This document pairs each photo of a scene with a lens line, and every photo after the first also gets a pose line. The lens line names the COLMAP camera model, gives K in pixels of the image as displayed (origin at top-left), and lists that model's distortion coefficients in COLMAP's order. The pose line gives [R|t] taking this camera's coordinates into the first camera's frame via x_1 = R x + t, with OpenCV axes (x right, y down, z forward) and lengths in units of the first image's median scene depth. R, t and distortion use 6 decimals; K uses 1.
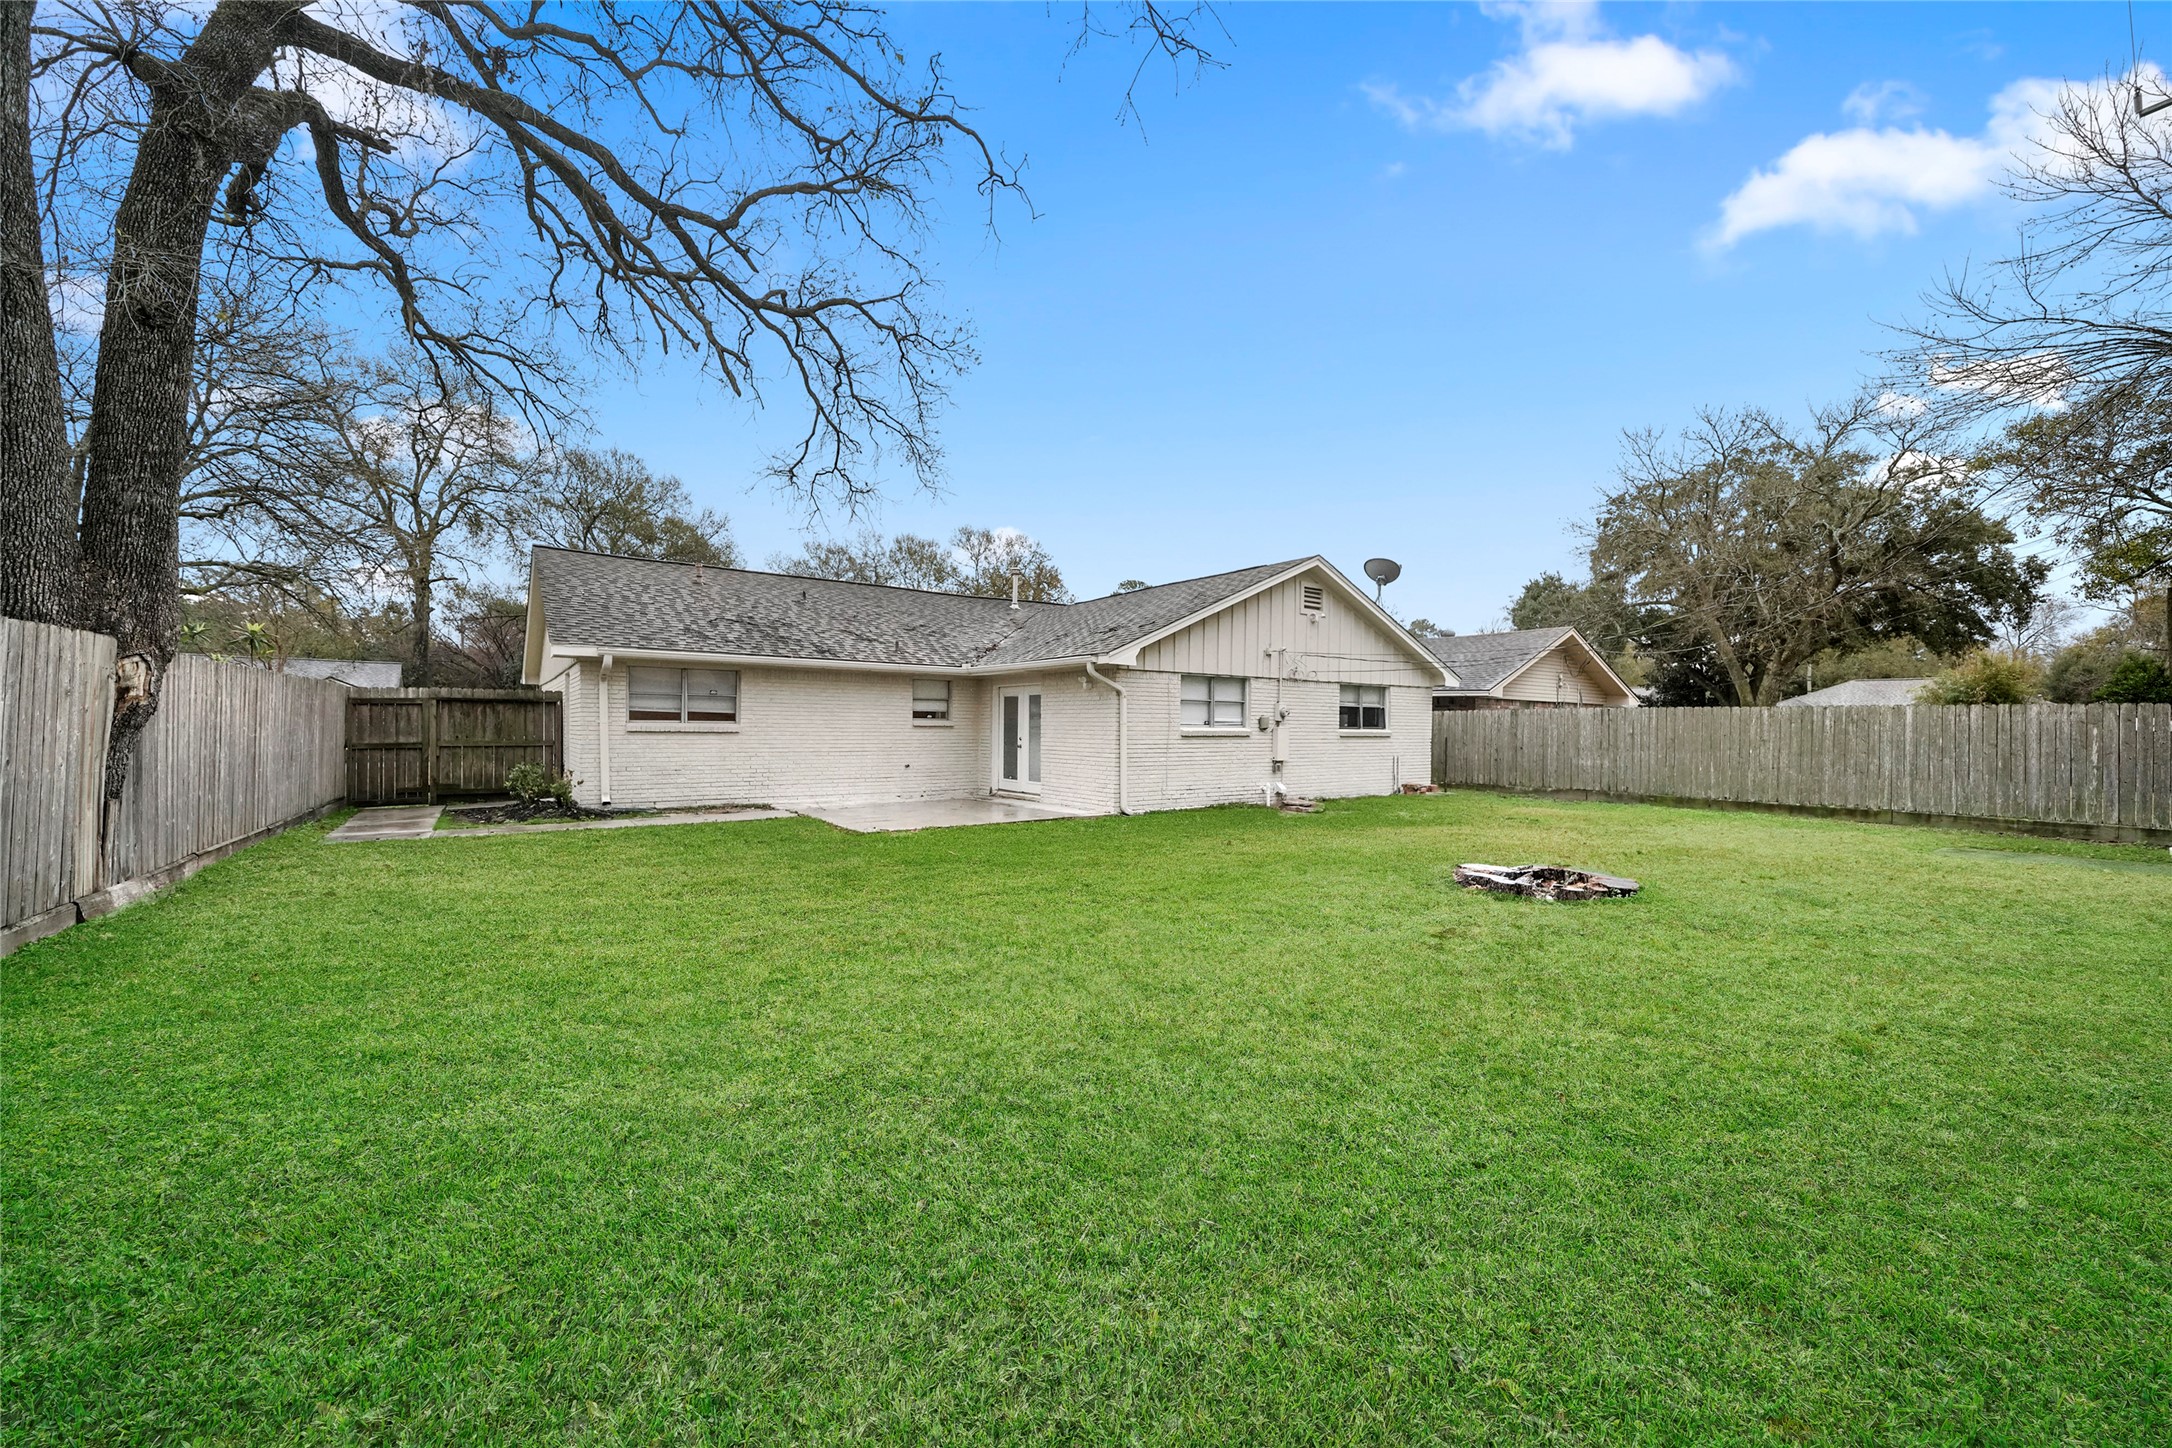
lens RADIAL K [[834.5, 0, 1069.2], [0, 834.5, 720.1], [0, 0, 1]] dist [-0.007143, 0.000332]
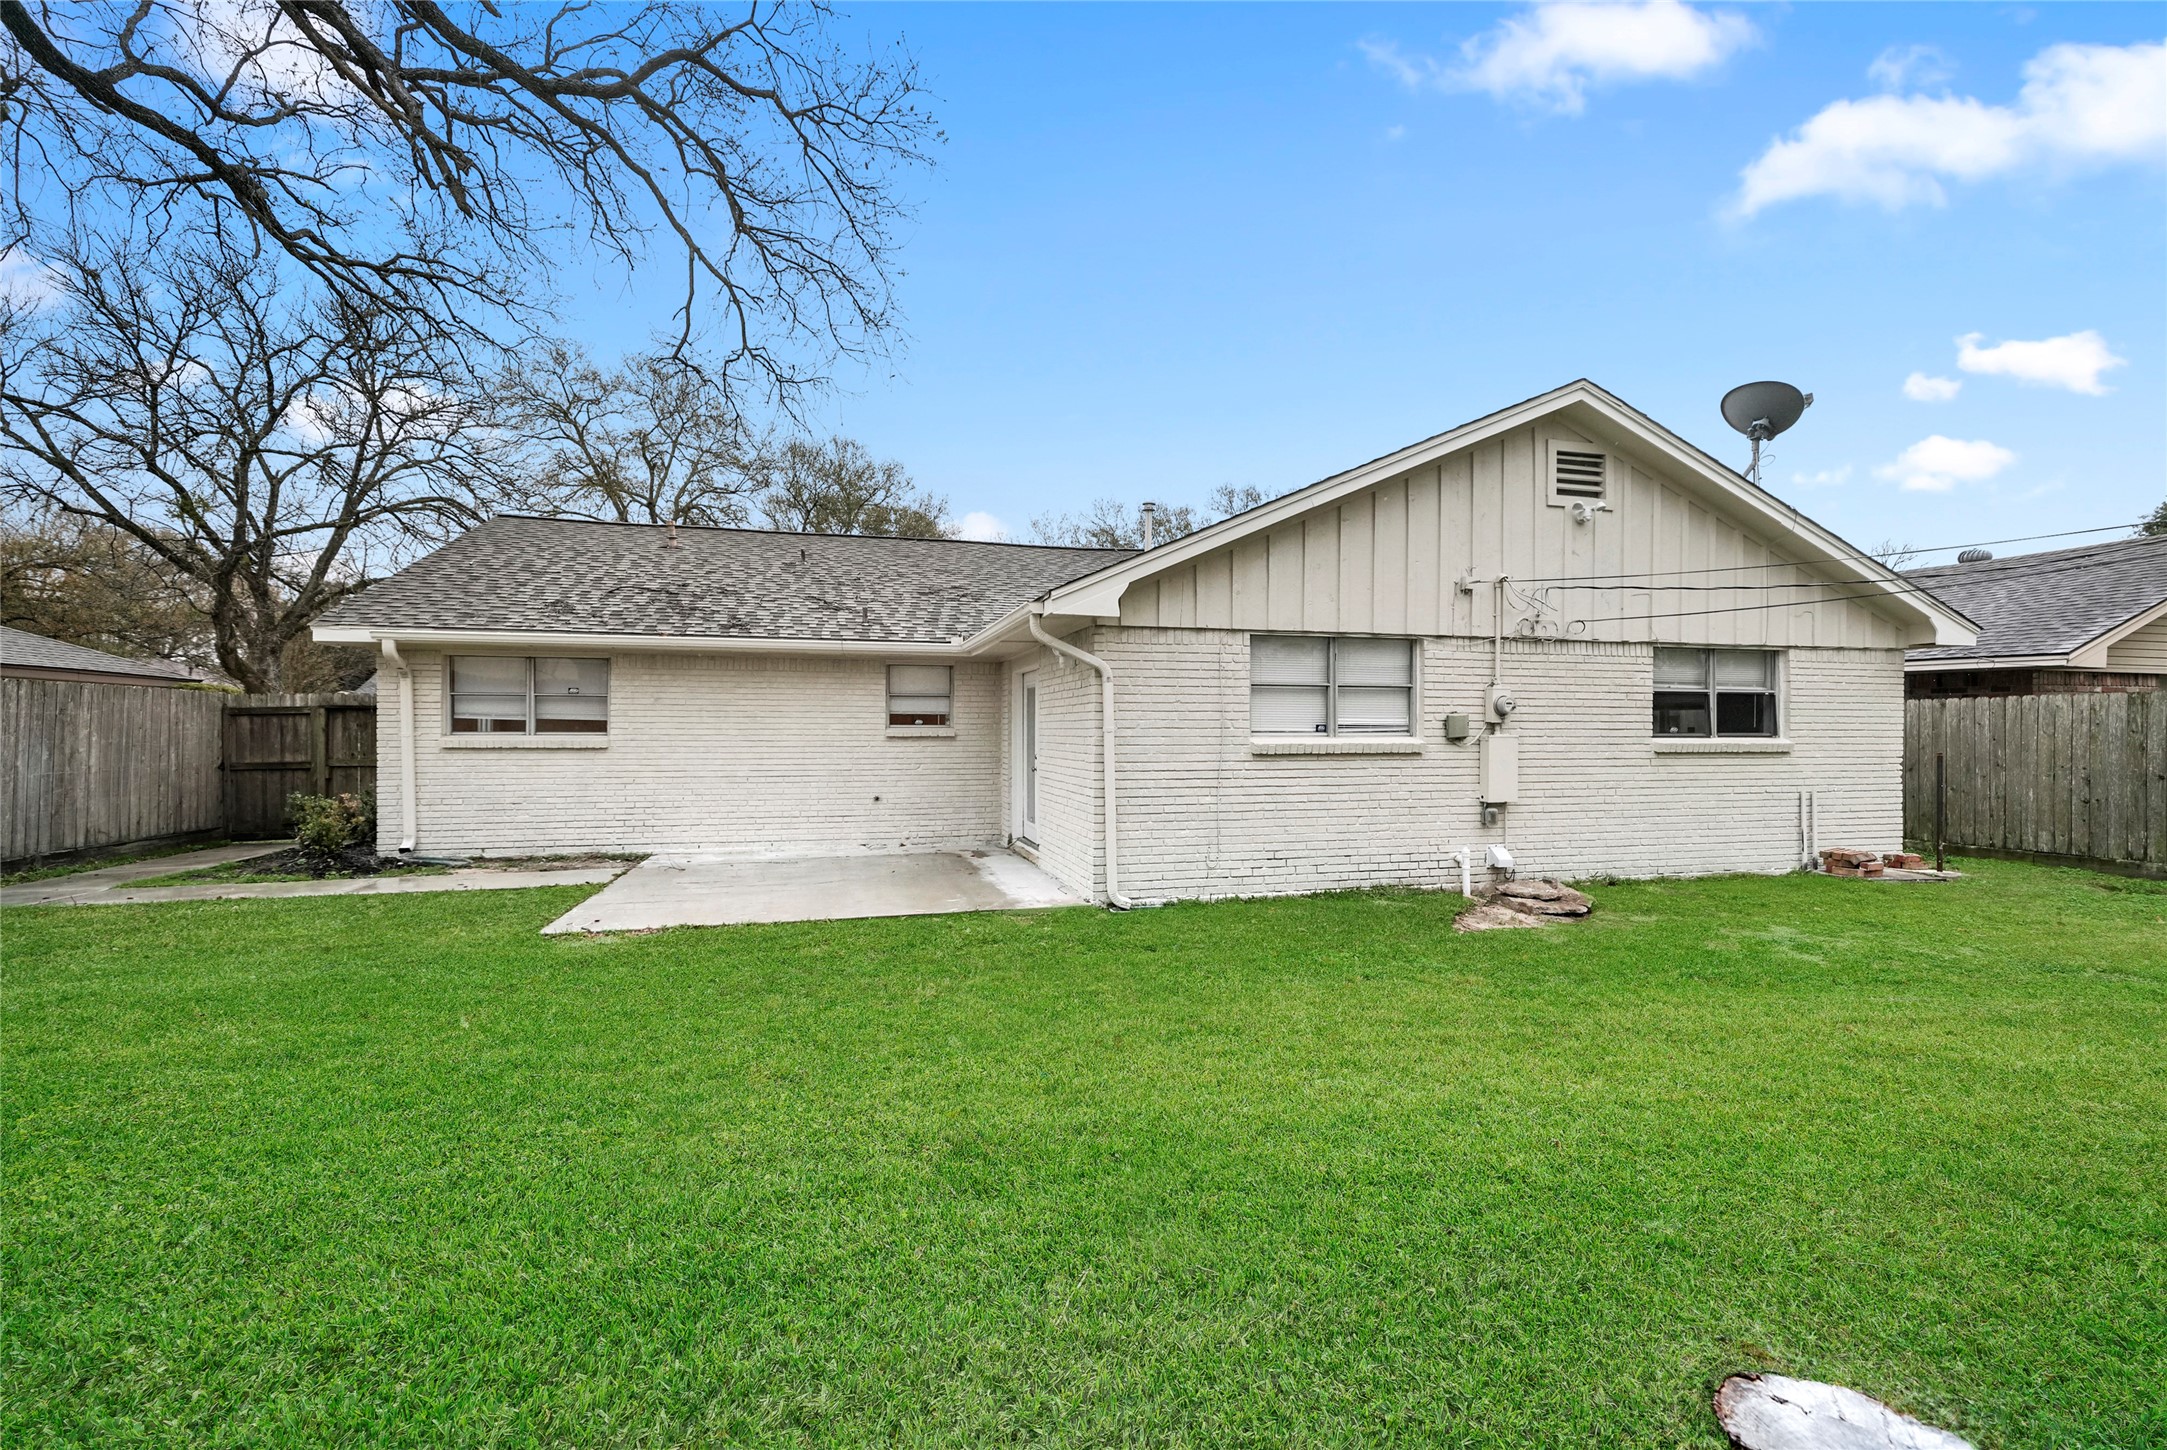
lens RADIAL K [[919.6, 0, 1095.4], [0, 919.6, 727.0], [0, 0, 1]] dist [-0.002658, 0.000721]
pose [[0.932947, -0.009697, -0.359884, 0.228634], [0.009746, 0.999951, -0.001677, 0.002301], [0.359883, -0.001943, 0.932995, 0.406745]]
